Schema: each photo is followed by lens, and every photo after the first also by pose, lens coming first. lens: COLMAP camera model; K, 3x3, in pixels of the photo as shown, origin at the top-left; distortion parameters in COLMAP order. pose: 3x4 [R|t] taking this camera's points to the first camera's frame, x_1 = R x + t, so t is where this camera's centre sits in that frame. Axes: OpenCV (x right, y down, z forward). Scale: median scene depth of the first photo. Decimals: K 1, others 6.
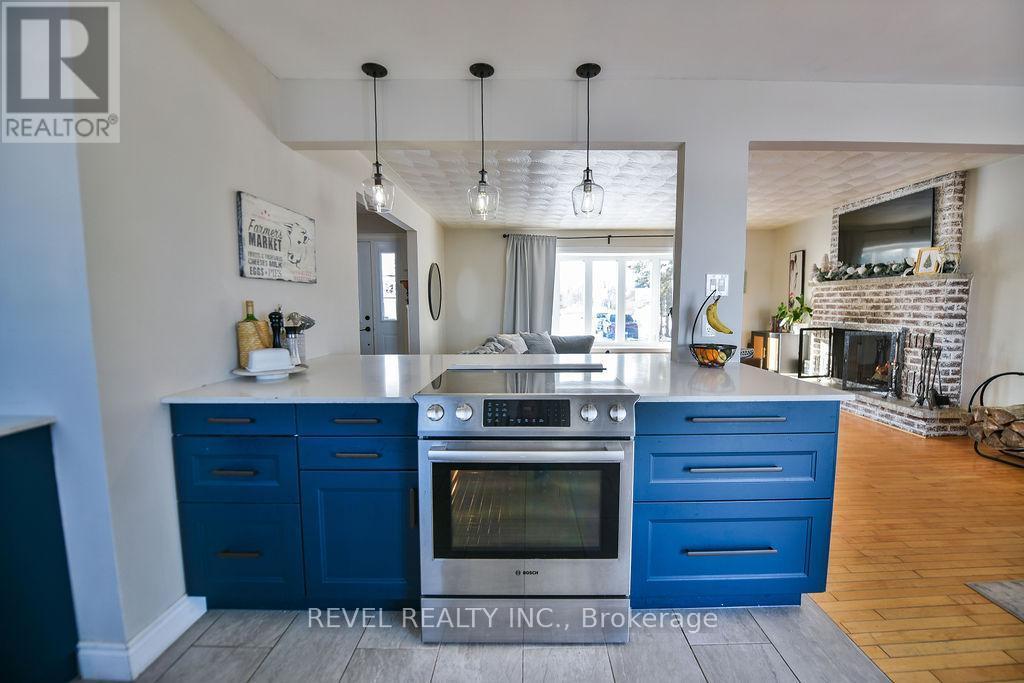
lens RADIAL K [[418.7, 0, 527.6], [0, 418.7, 340.2], [0, 0, 1]] dist [-0.017780, -0.000254]
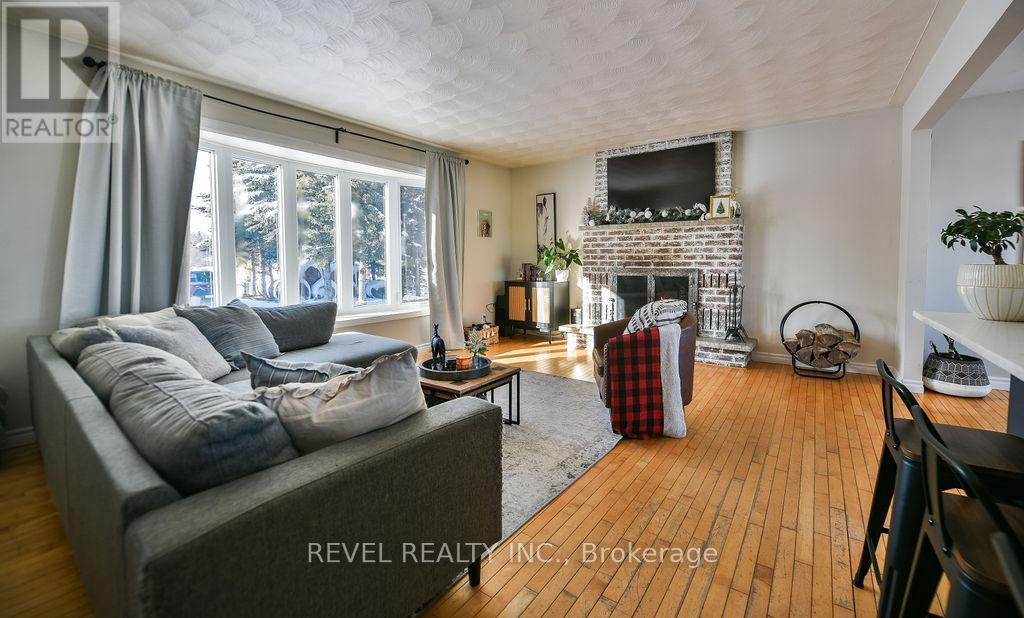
lens RADIAL K [[417.5, 0, 534.8], [0, 417.5, 278.6], [0, 0, 1]] dist [0.000123, 0.000030]
pose [[0.571167, -0.033562, 0.820147, -0.197389], [0.068833, 0.997603, -0.007113, -0.025063], [-0.817943, 0.060516, 0.572108, 0.670429]]
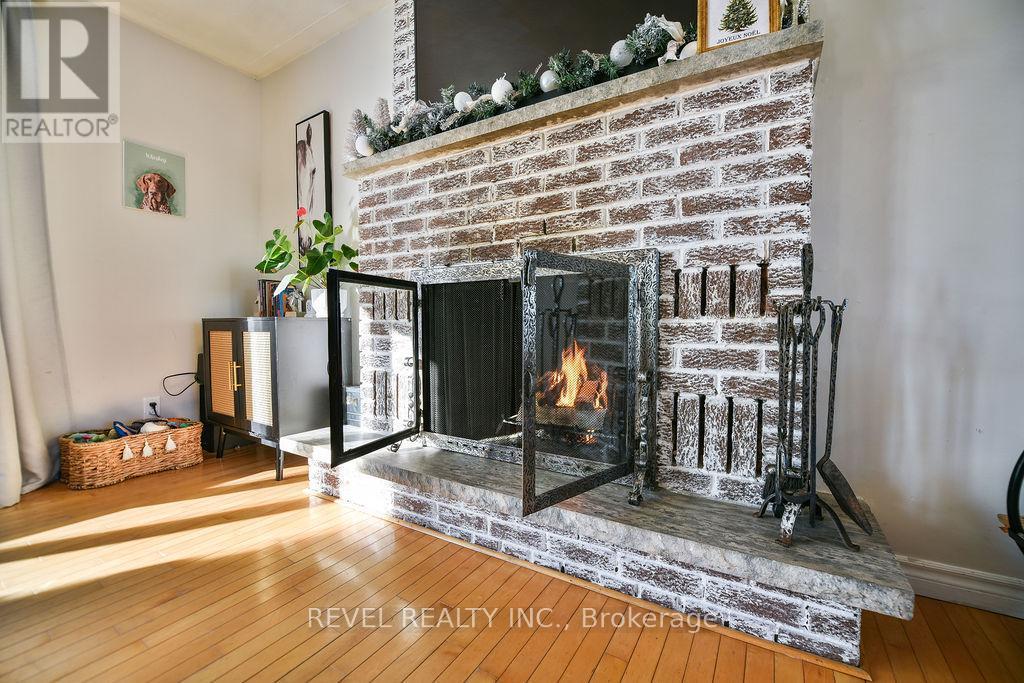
lens RADIAL K [[418.7, 0, 527.6], [0, 418.7, 340.2], [0, 0, 1]] dist [-0.017780, -0.000254]
pose [[0.515387, -0.024339, 0.856612, 0.554428], [0.066807, 0.997696, -0.011847, 0.028476], [-0.854349, 0.063334, 0.515825, 0.852839]]
